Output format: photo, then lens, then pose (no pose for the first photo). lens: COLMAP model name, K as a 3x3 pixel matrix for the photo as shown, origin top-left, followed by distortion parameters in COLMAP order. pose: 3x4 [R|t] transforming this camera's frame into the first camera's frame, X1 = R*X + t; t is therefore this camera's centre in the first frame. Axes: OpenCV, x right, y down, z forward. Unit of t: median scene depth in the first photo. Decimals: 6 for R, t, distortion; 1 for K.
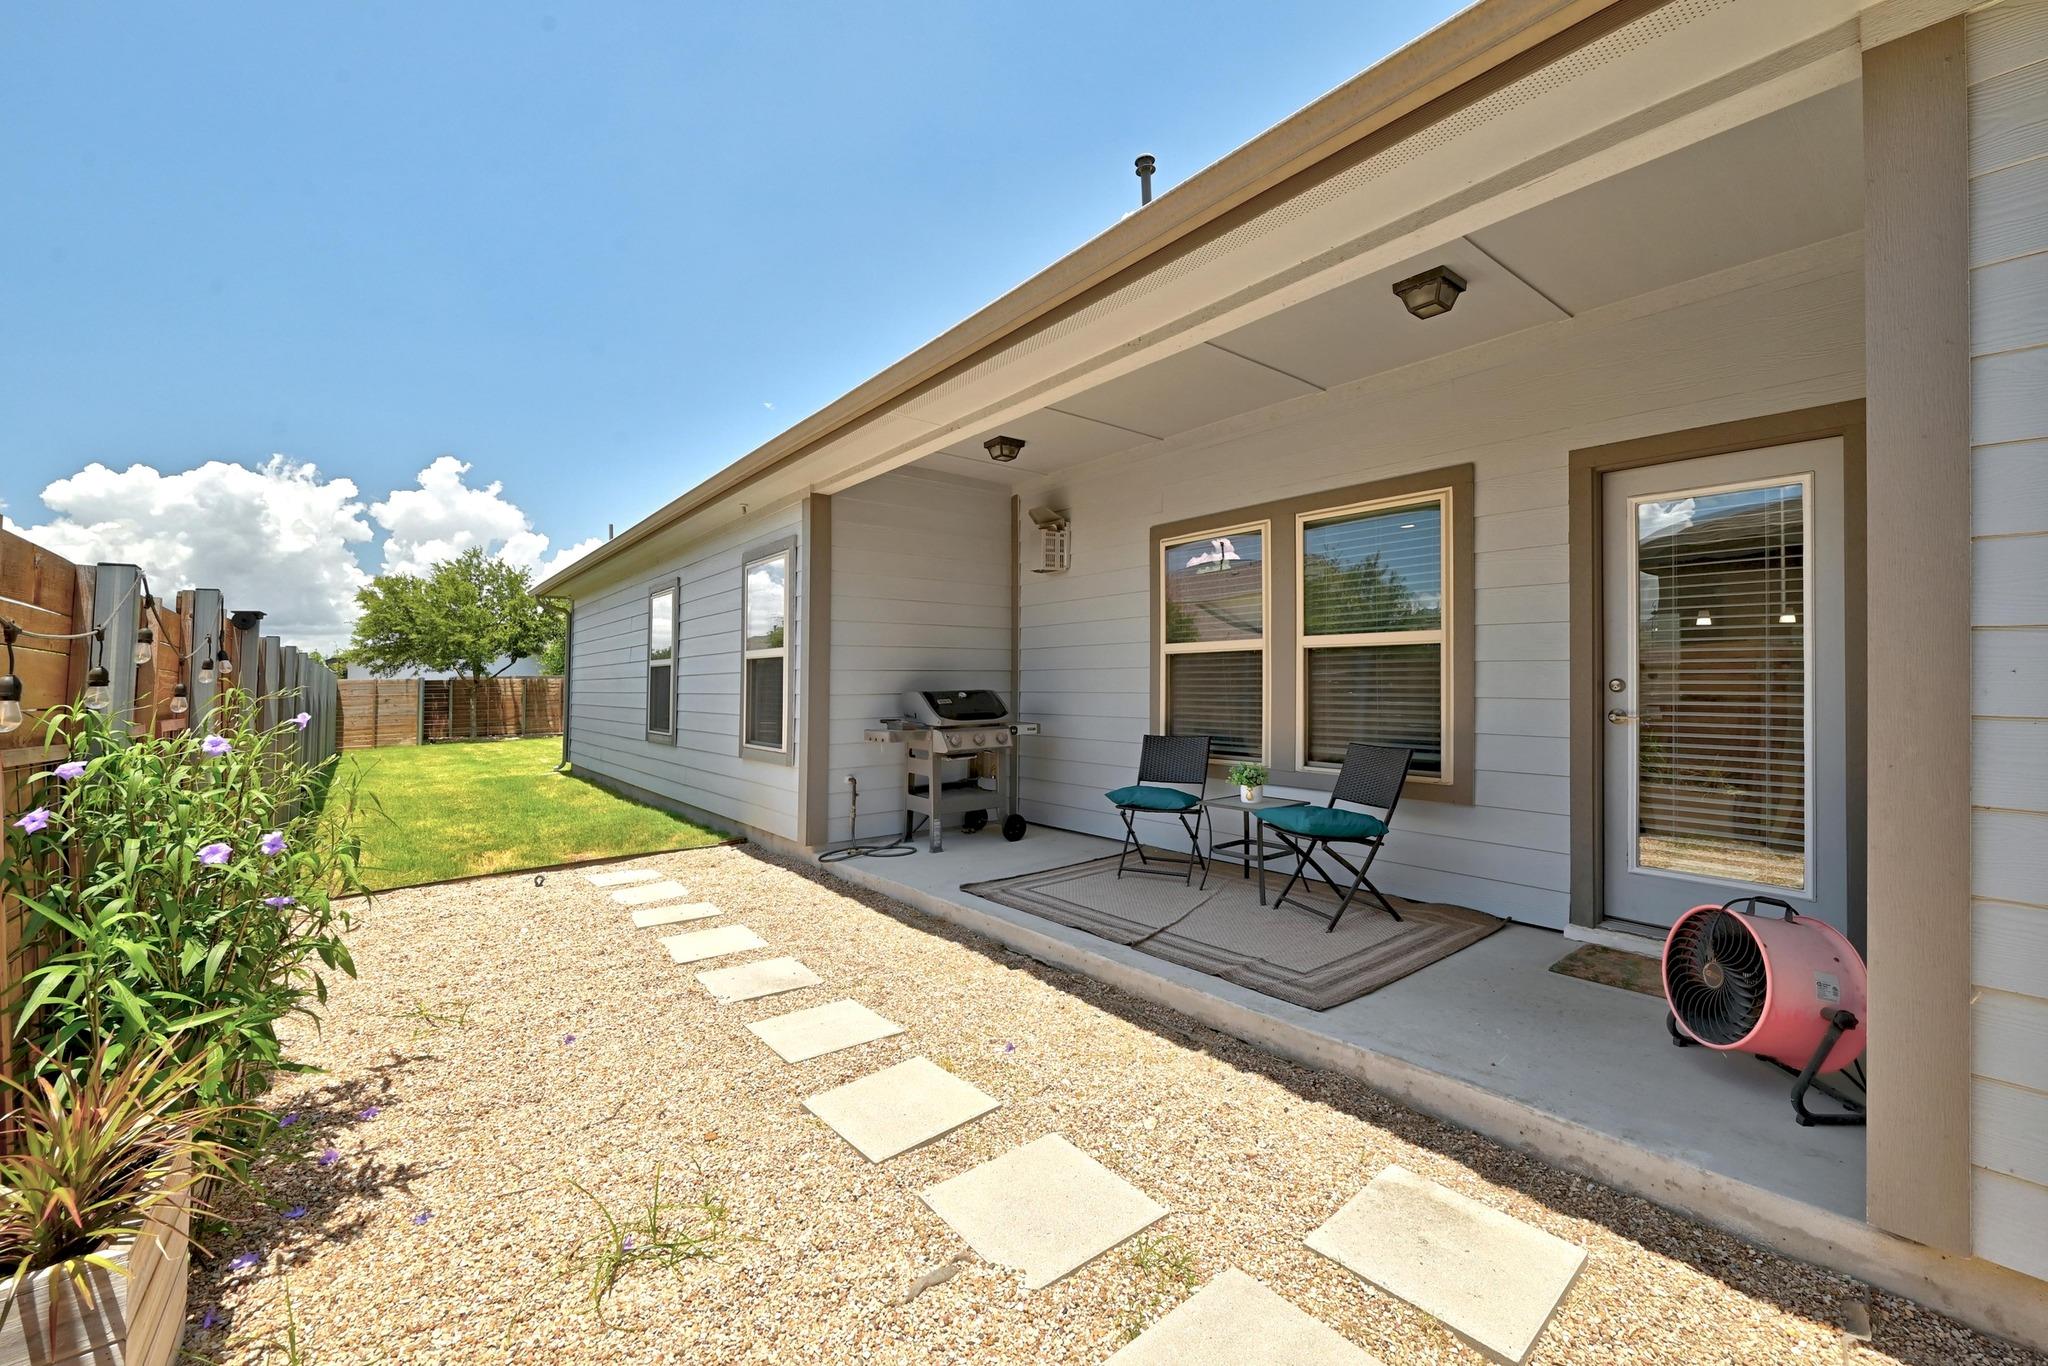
lens RADIAL K [[837.8, 0, 1025.4], [0, 837.8, 651.7], [0, 0, 1]] dist [0.000618, -0.000007]
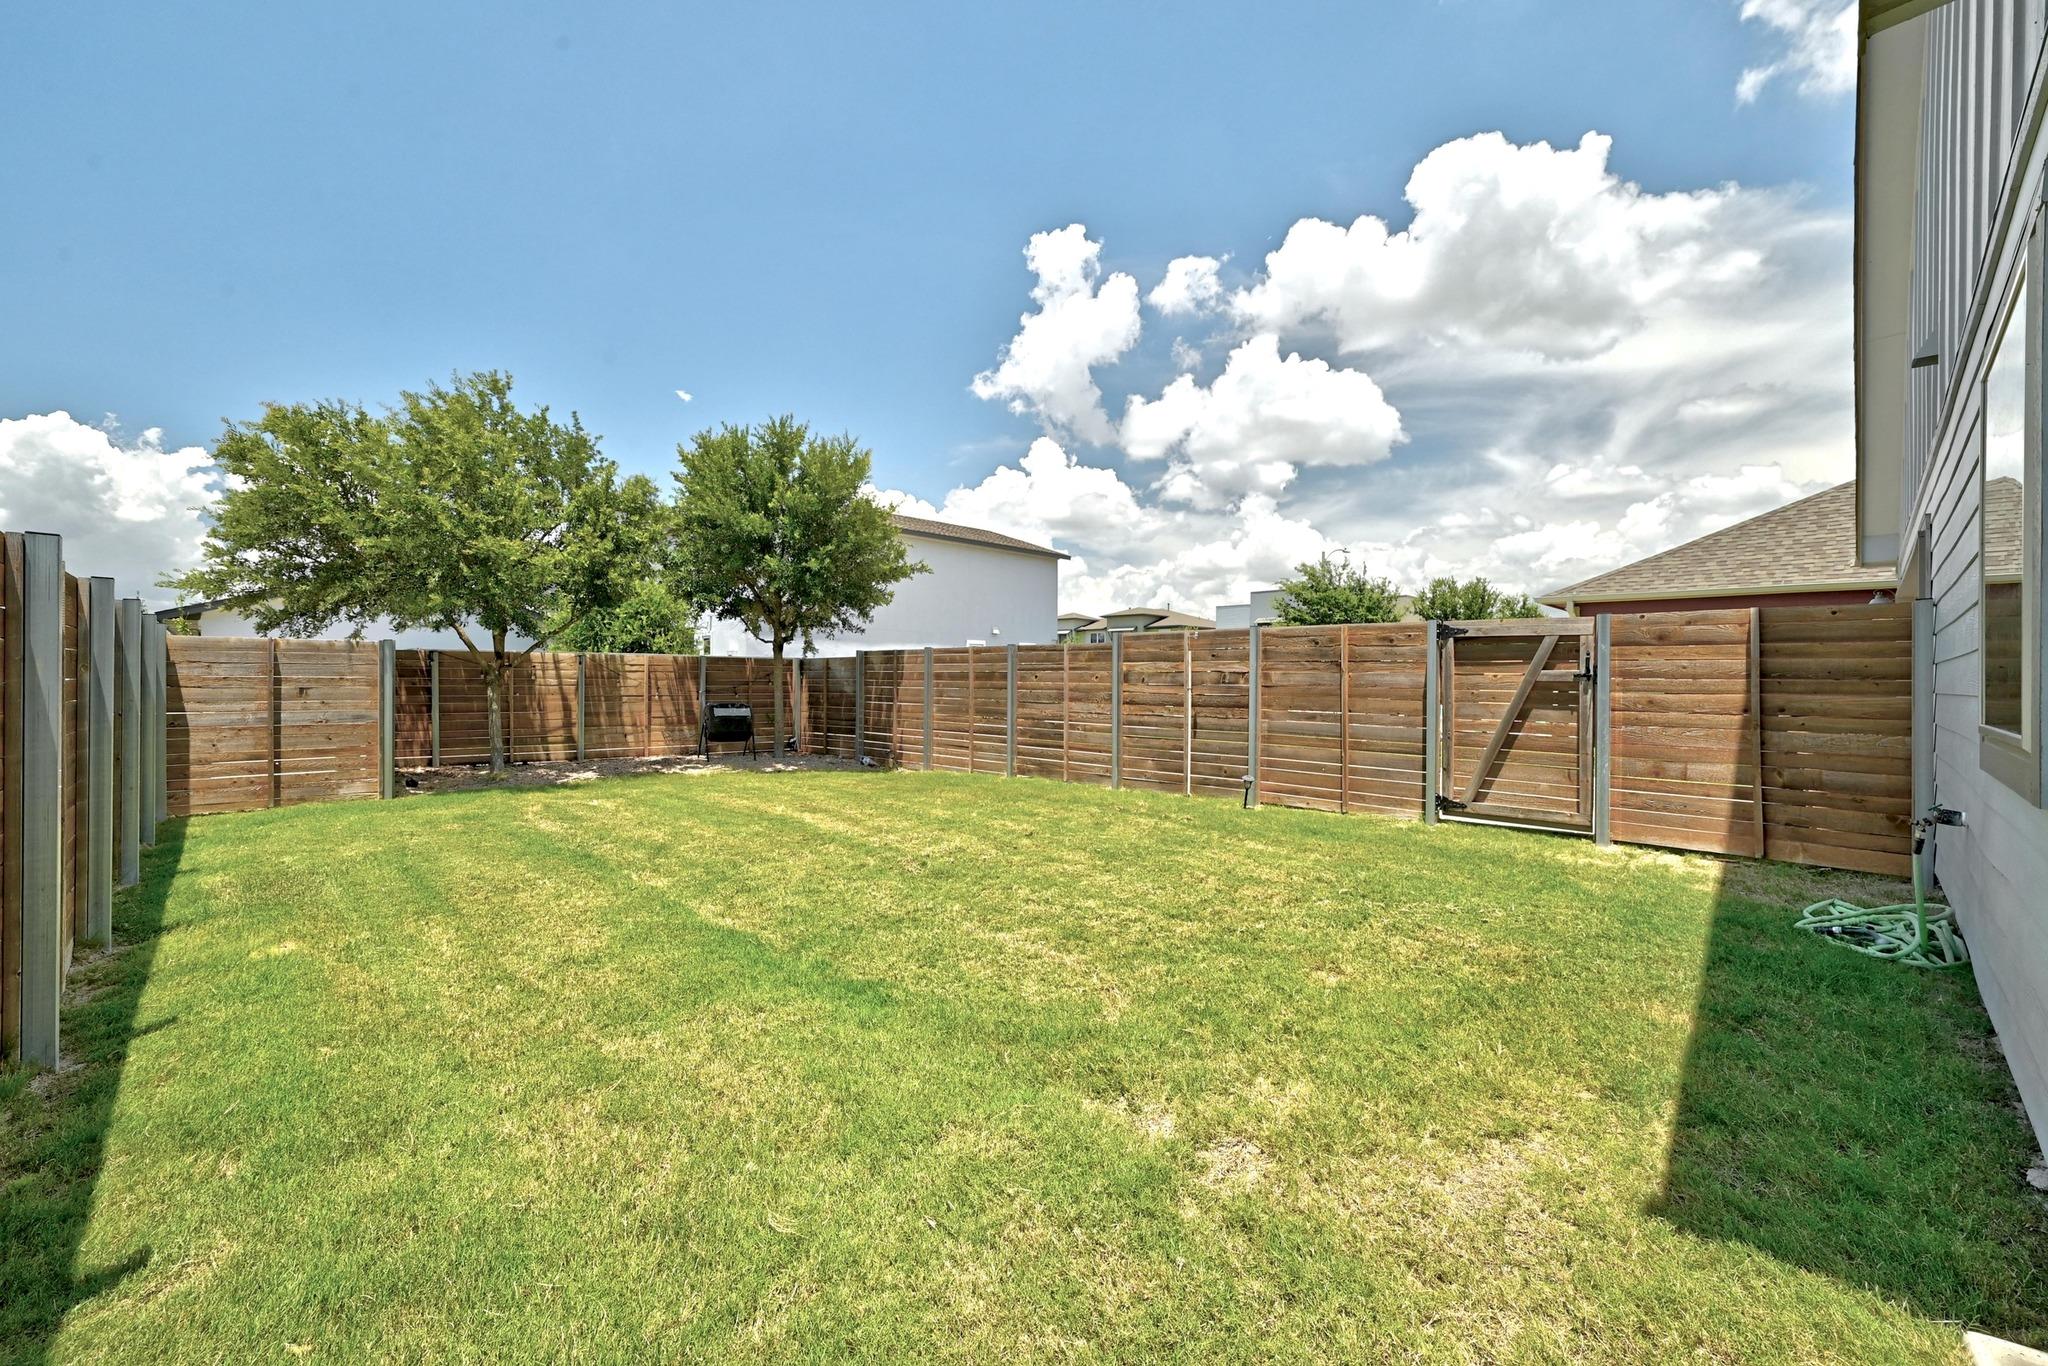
lens RADIAL K [[823.1, 0, 1015.8], [0, 823.1, 686.7], [0, 0, 1]] dist [0.014267, 0.000124]
pose [[0.996165, 0.011226, 0.086772, -0.419663], [-0.014635, 0.999142, 0.038742, 0.033256], [-0.086262, -0.039863, 0.995475, 0.526033]]
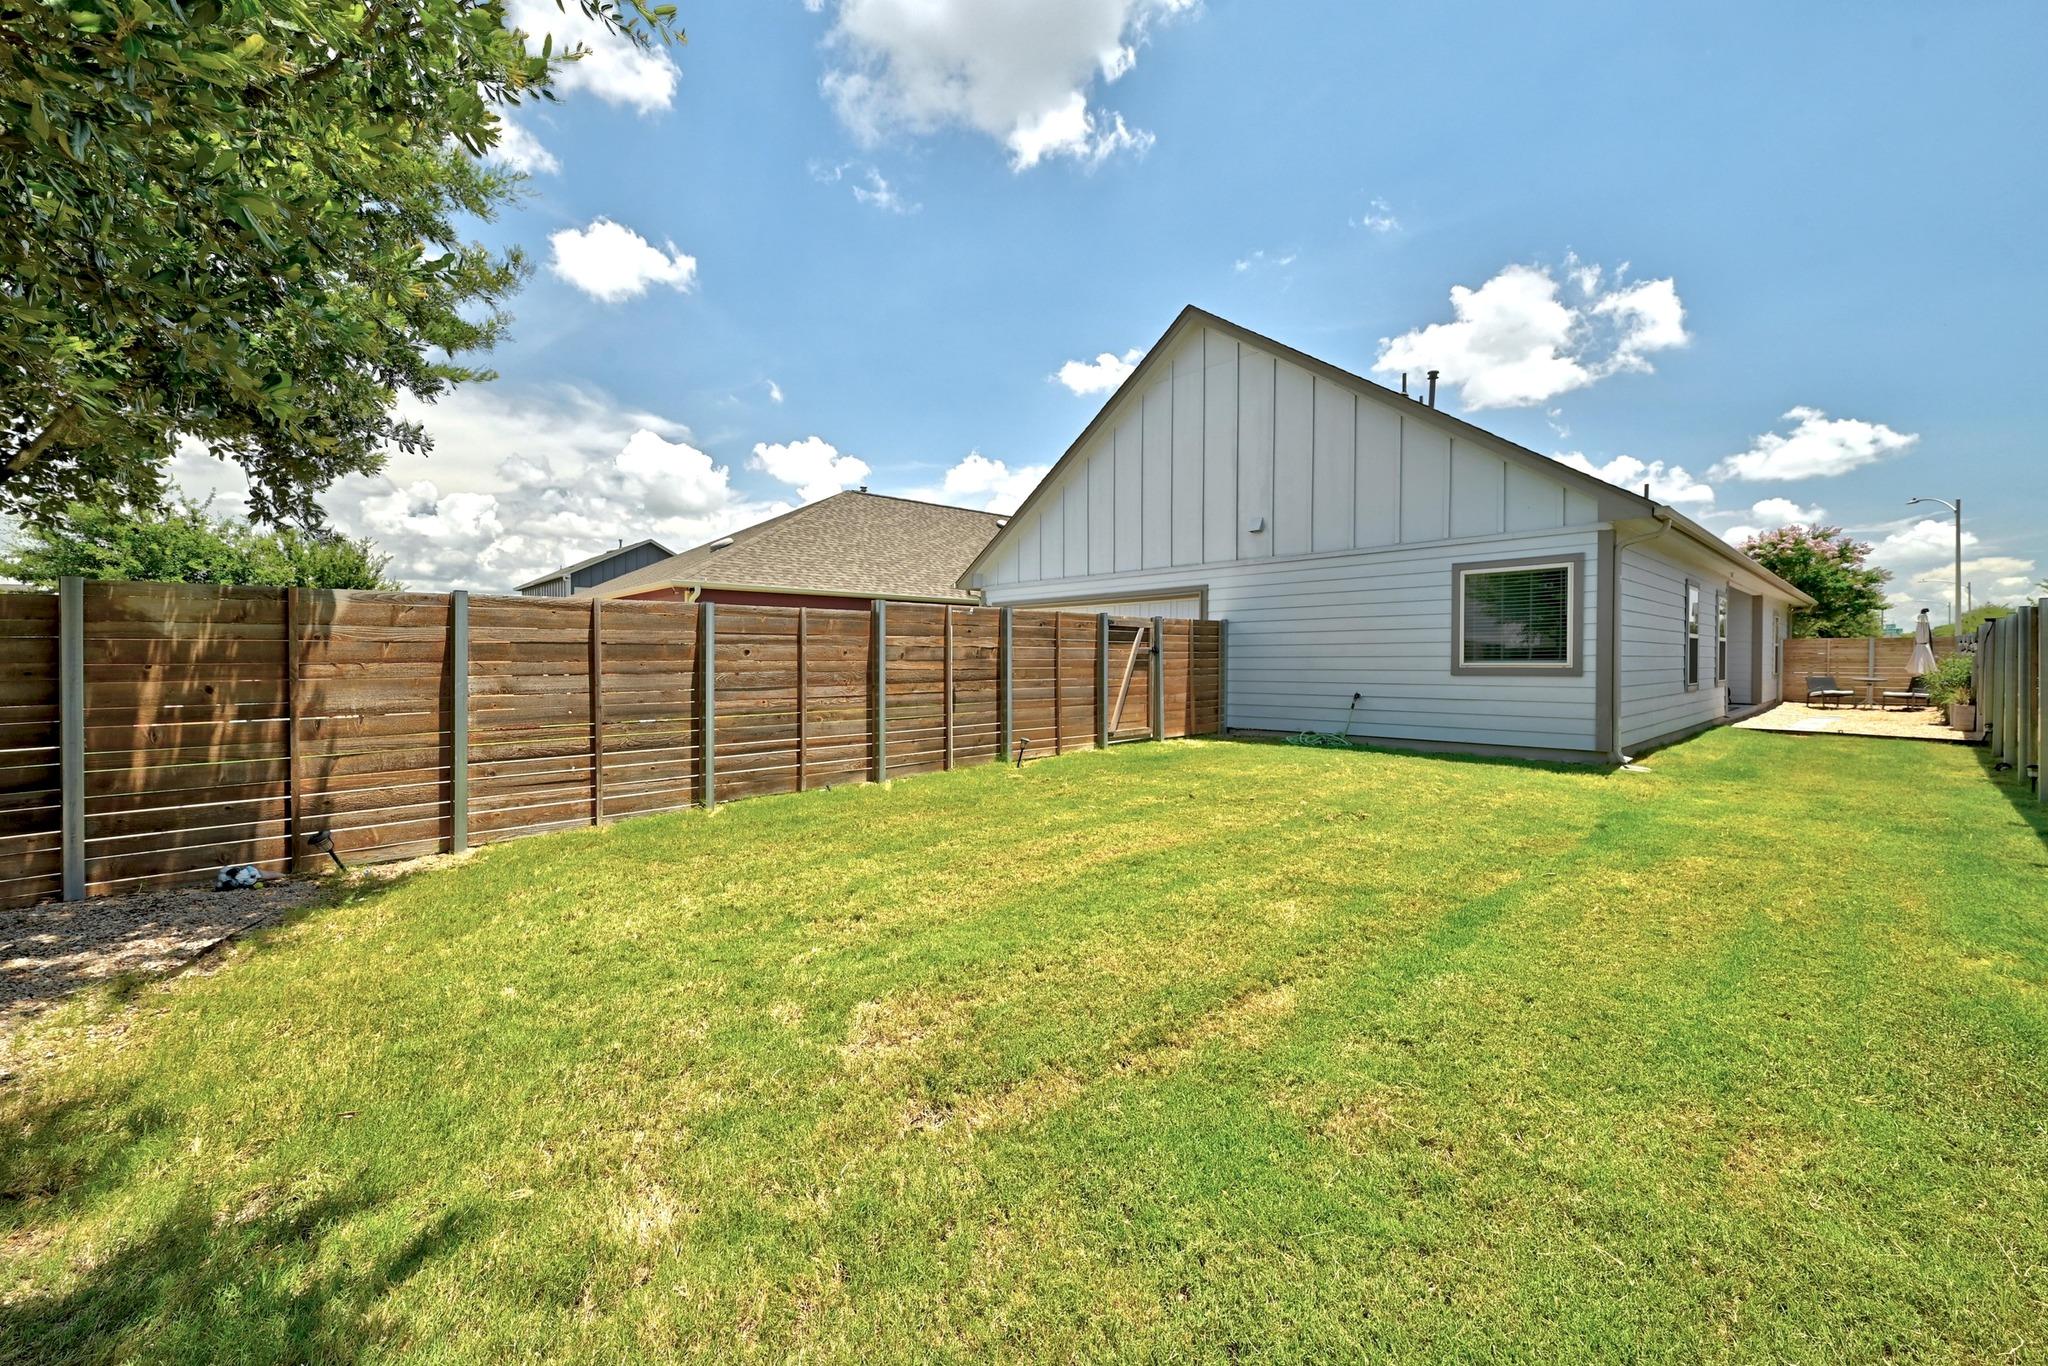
lens RADIAL K [[823.1, 0, 1015.8], [0, 823.1, 686.7], [0, 0, 1]] dist [0.014267, 0.000124]
pose [[-0.080444, -0.033054, 0.996211, -0.713992], [-0.025868, 0.999183, 0.031064, 0.046924], [-0.996423, -0.023271, -0.081233, 0.933724]]
